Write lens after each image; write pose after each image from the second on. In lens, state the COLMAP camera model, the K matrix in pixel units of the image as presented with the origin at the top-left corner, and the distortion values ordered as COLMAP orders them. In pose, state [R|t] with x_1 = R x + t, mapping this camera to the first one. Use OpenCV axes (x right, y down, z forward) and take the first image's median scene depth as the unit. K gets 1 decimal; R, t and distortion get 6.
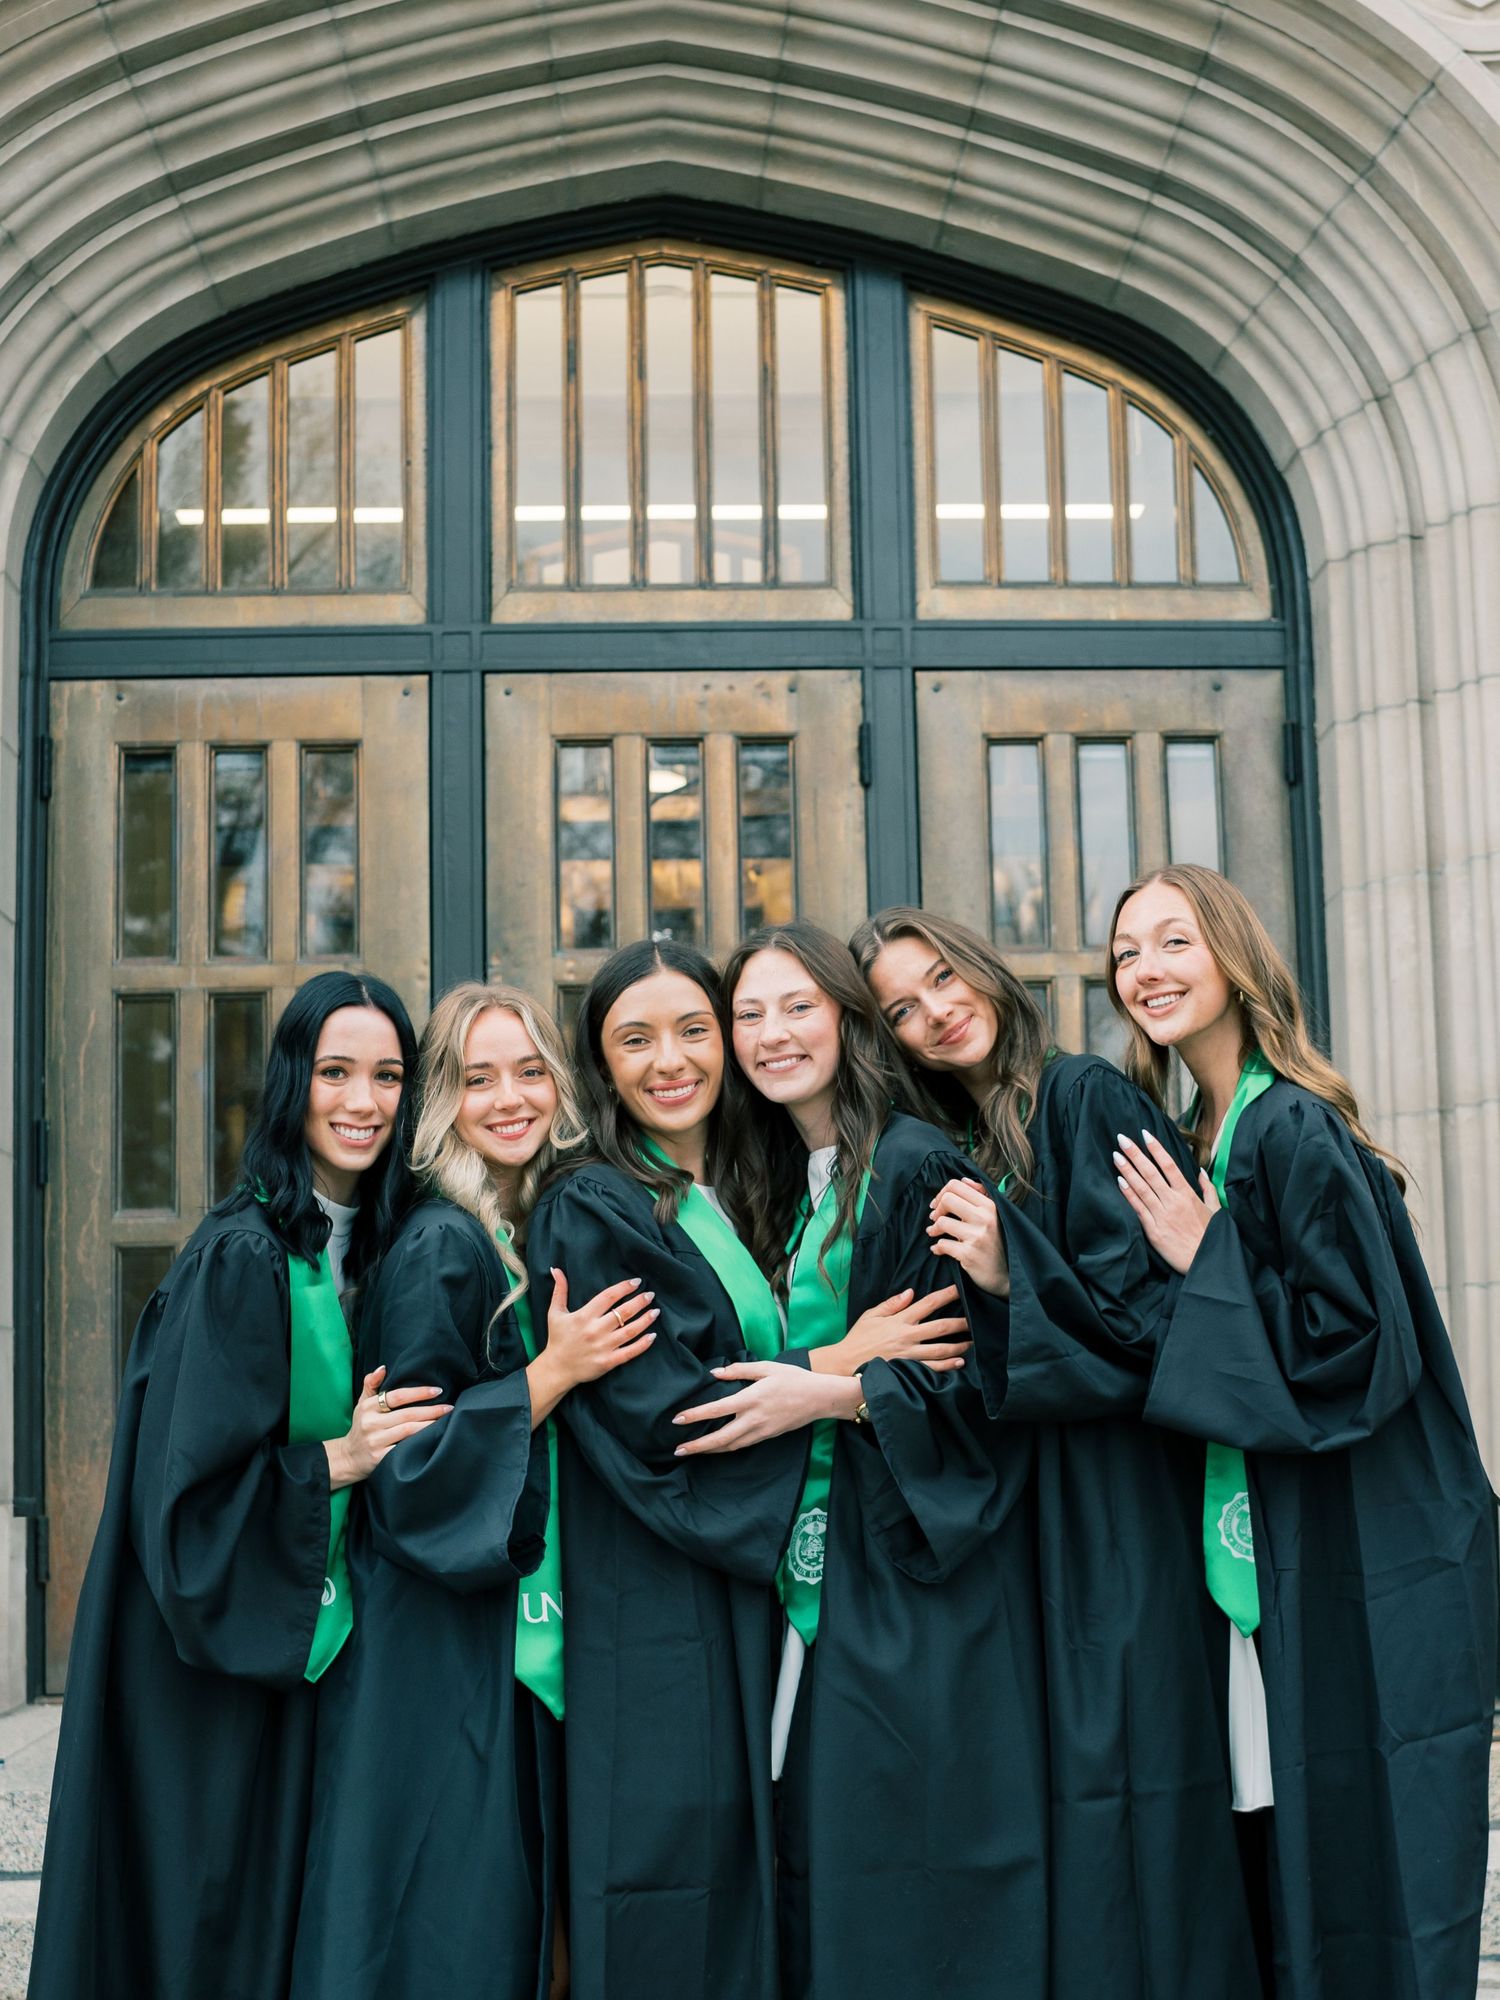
lens RADIAL K [[3204.9, 0, 892.6], [0, 3204.9, 1002.6], [0, 0, 1]] dist [-0.166442, 0.141420]
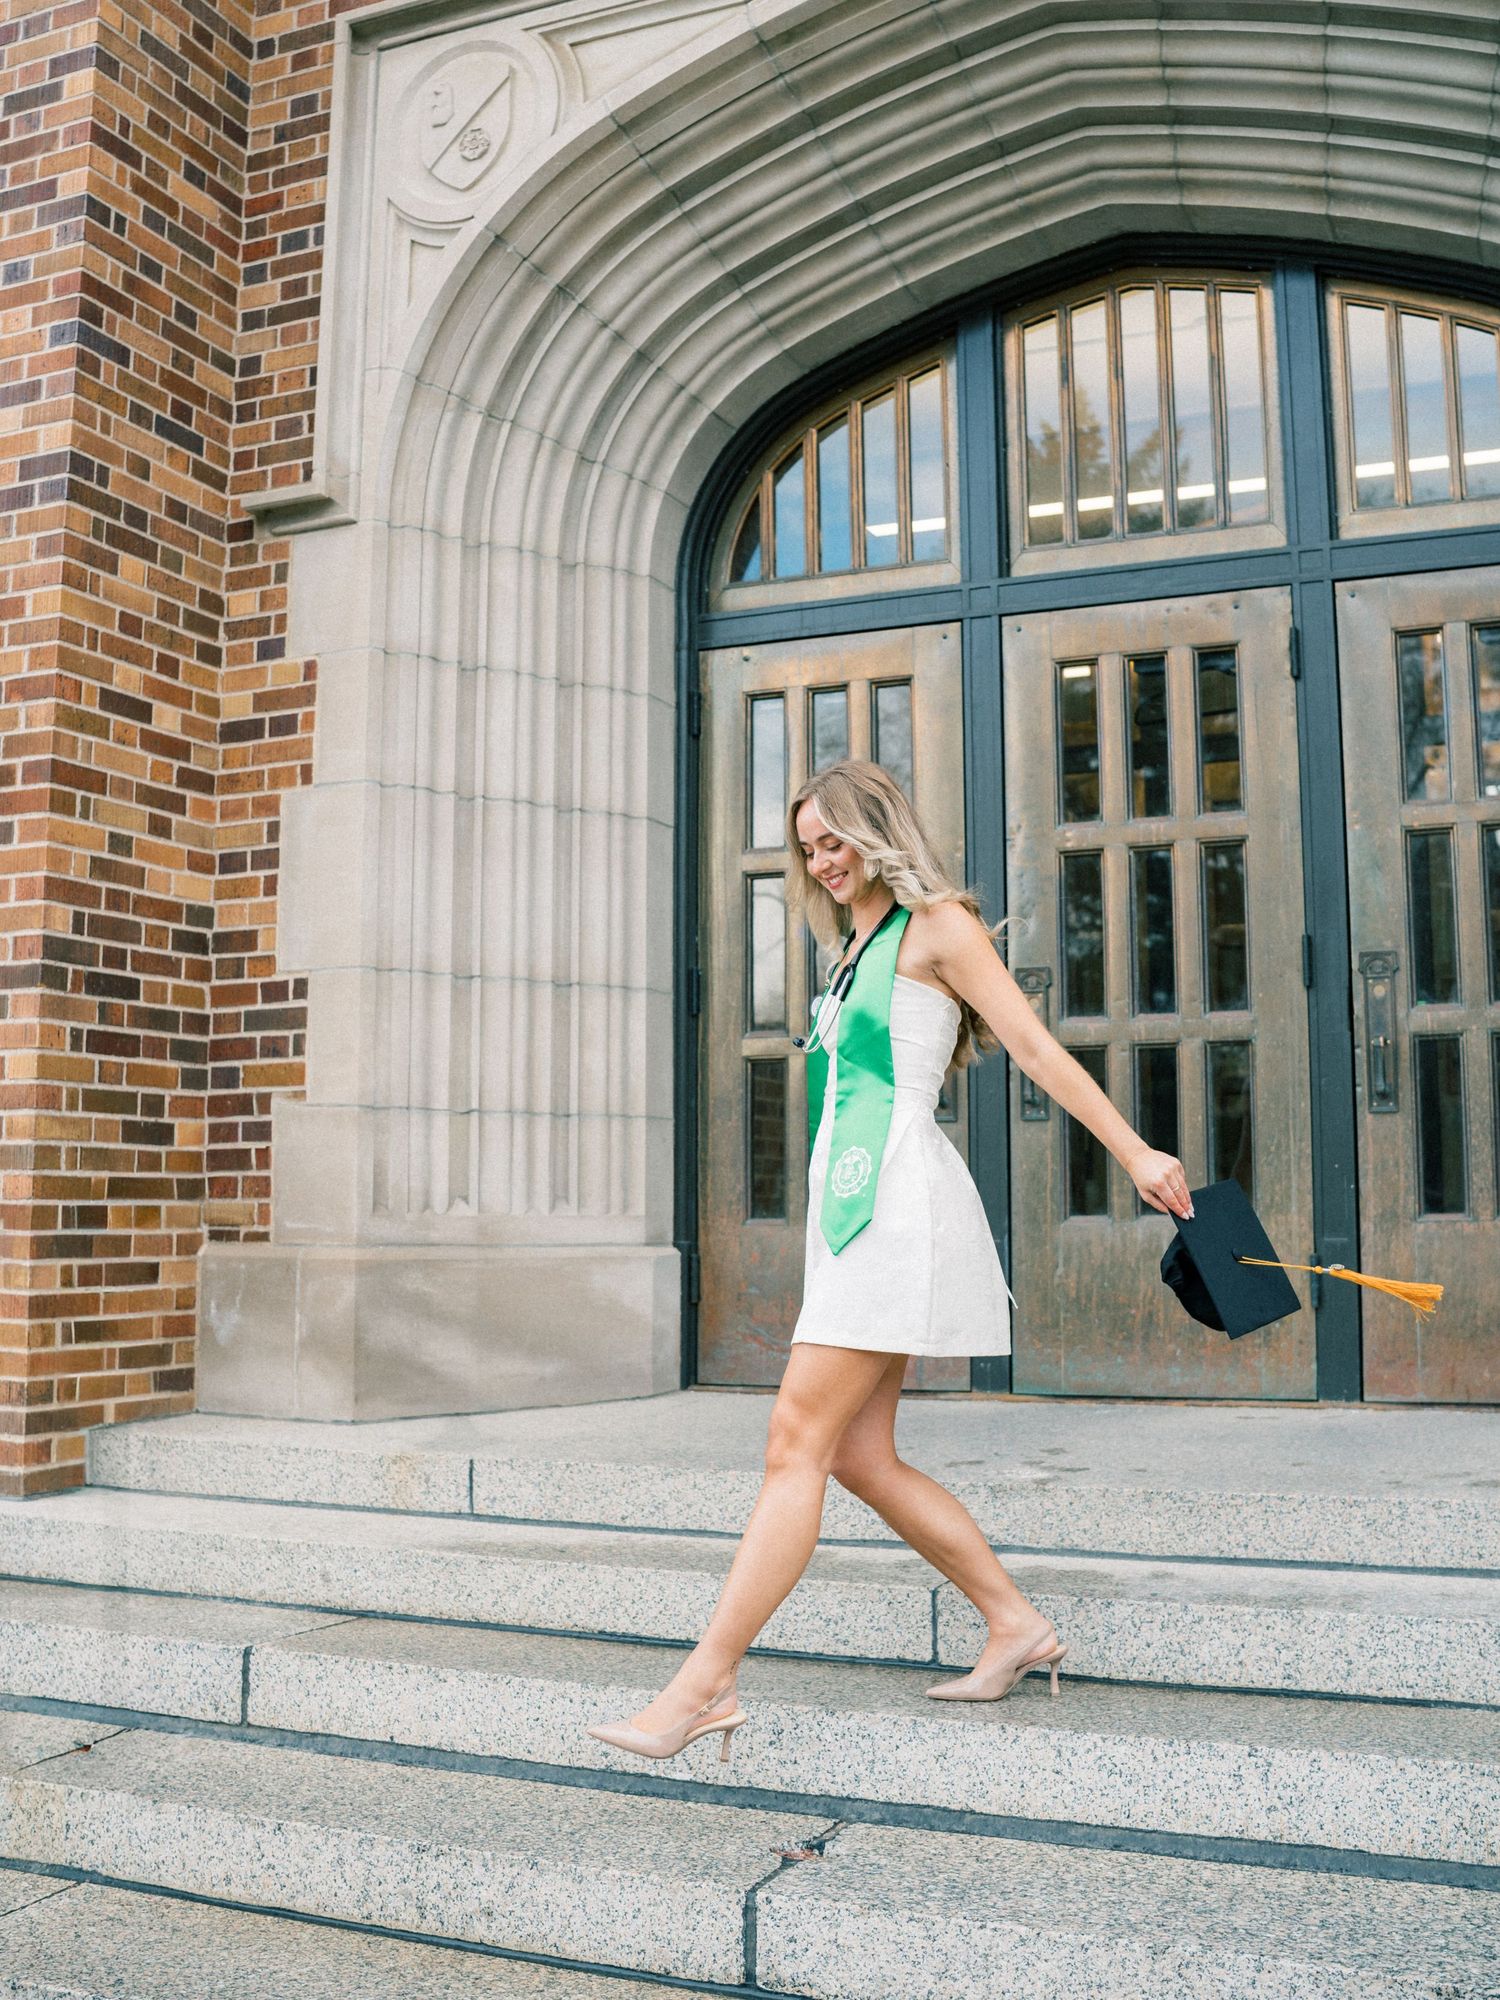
lens RADIAL K [[2125.5, 0, 743.5], [0, 2125.5, 913.8], [0, 0, 1]] dist [-0.191487, 0.219540]
pose [[0.882533, -0.039175, -0.468616, 0.179452], [0.041319, 0.999130, -0.005708, 0.019013], [0.468431, -0.014325, 0.883384, 0.185253]]
